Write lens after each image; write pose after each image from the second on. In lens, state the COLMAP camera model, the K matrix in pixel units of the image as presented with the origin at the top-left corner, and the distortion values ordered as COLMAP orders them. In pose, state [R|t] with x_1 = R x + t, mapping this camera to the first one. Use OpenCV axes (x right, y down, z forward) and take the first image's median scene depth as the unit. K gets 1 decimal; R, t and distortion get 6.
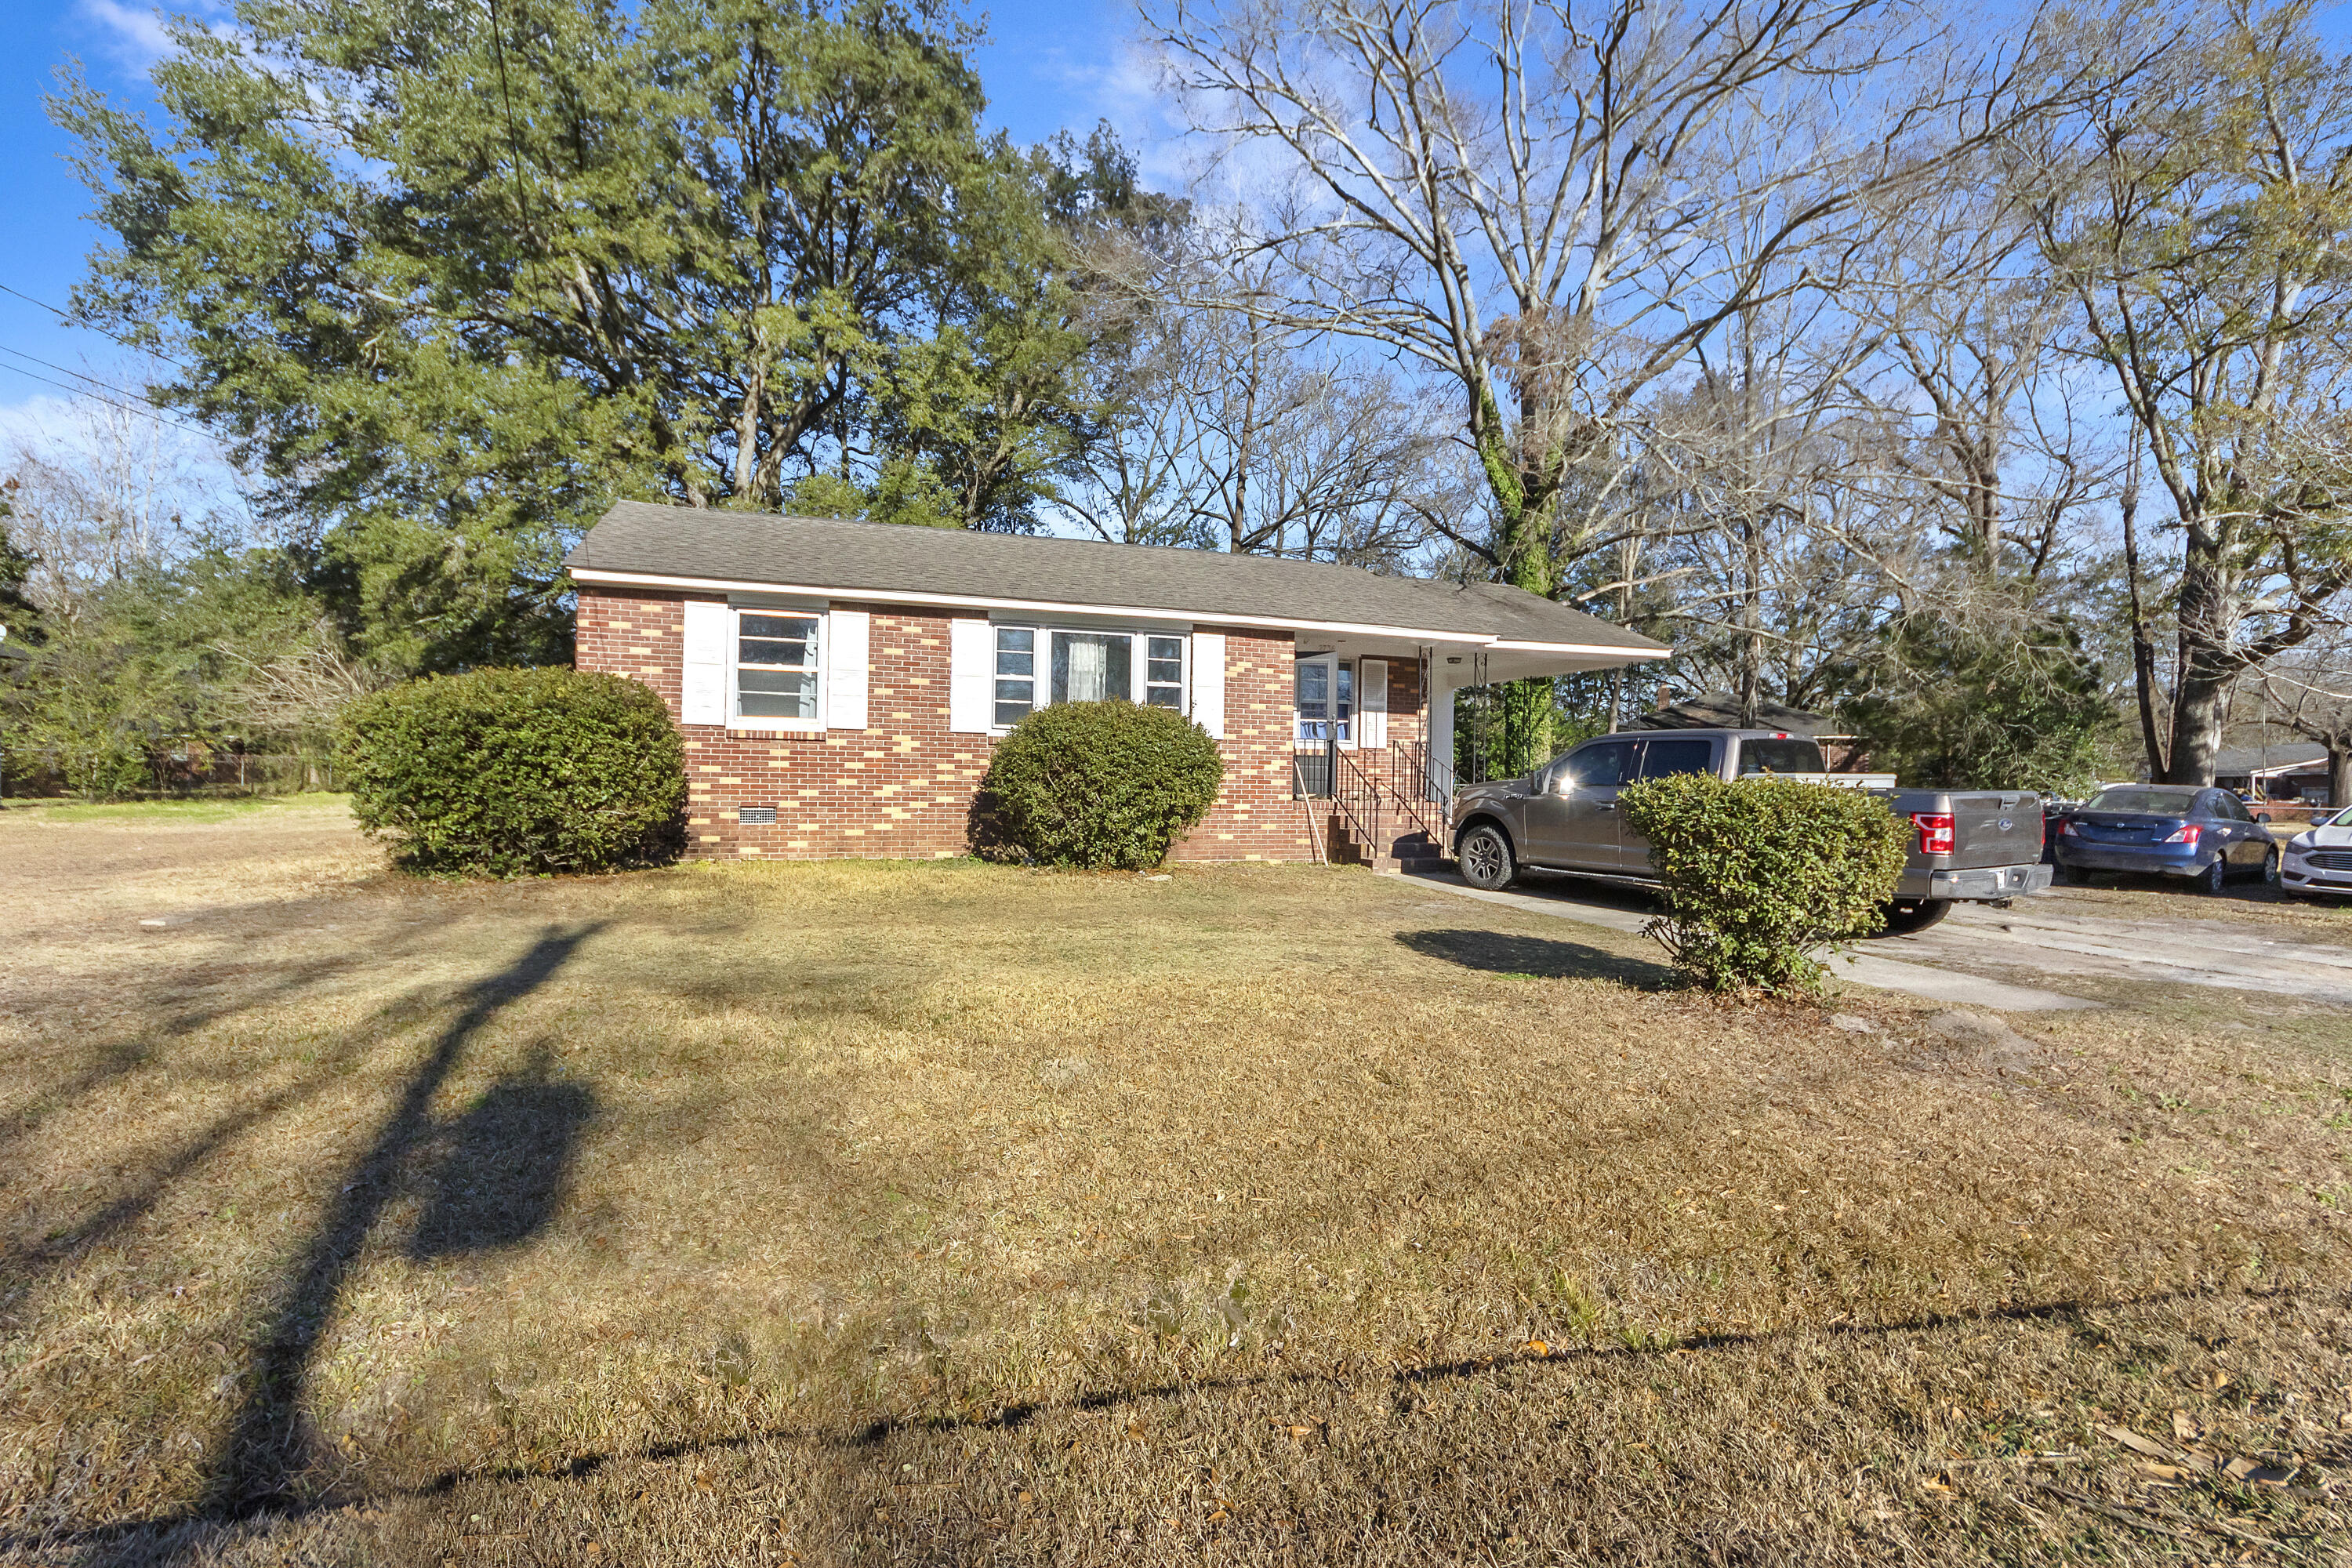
lens RADIAL K [[1175.3, 0, 1176.0], [0, 1175.3, 784.0], [0, 0, 1]] dist [-0.002990, -0.002319]
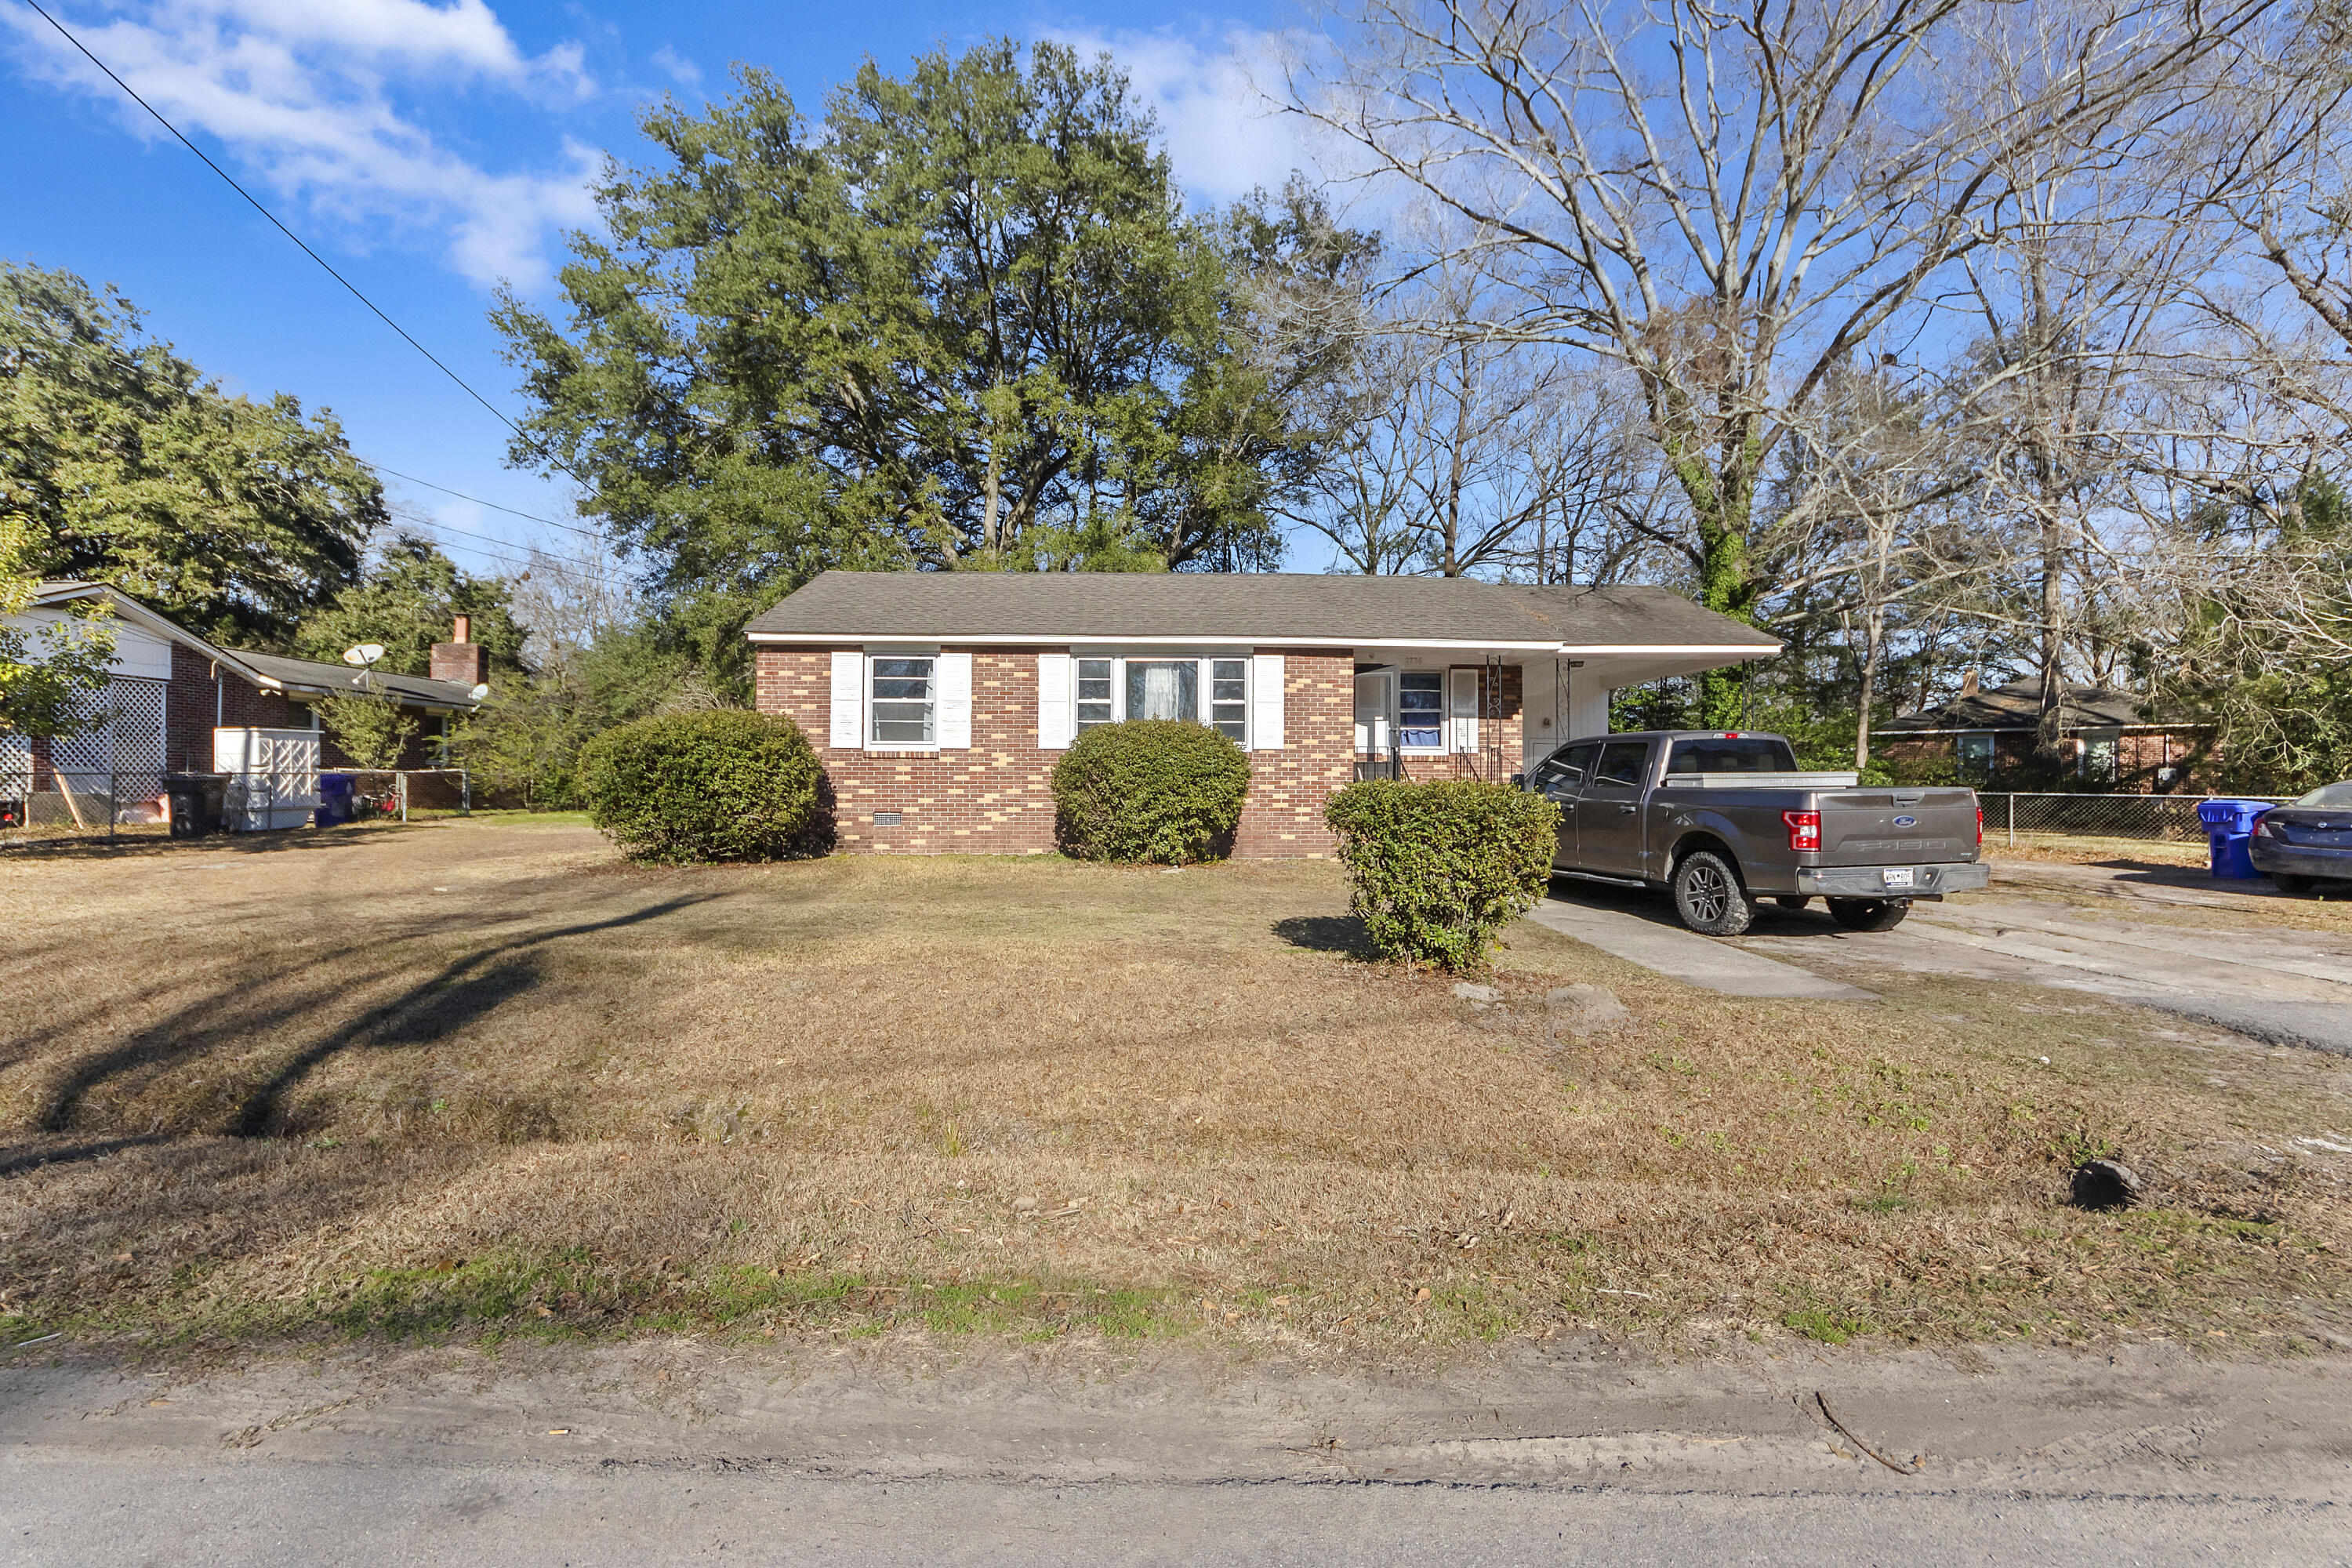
lens RADIAL K [[1175.3, 0, 1176.0], [0, 1175.3, 784.0], [0, 0, 1]] dist [-0.002990, -0.002319]
pose [[0.948881, -0.013432, -0.315347, 0.318548], [0.011568, 0.999903, -0.007782, 0.002610], [0.315421, 0.003736, 0.948945, -0.093560]]
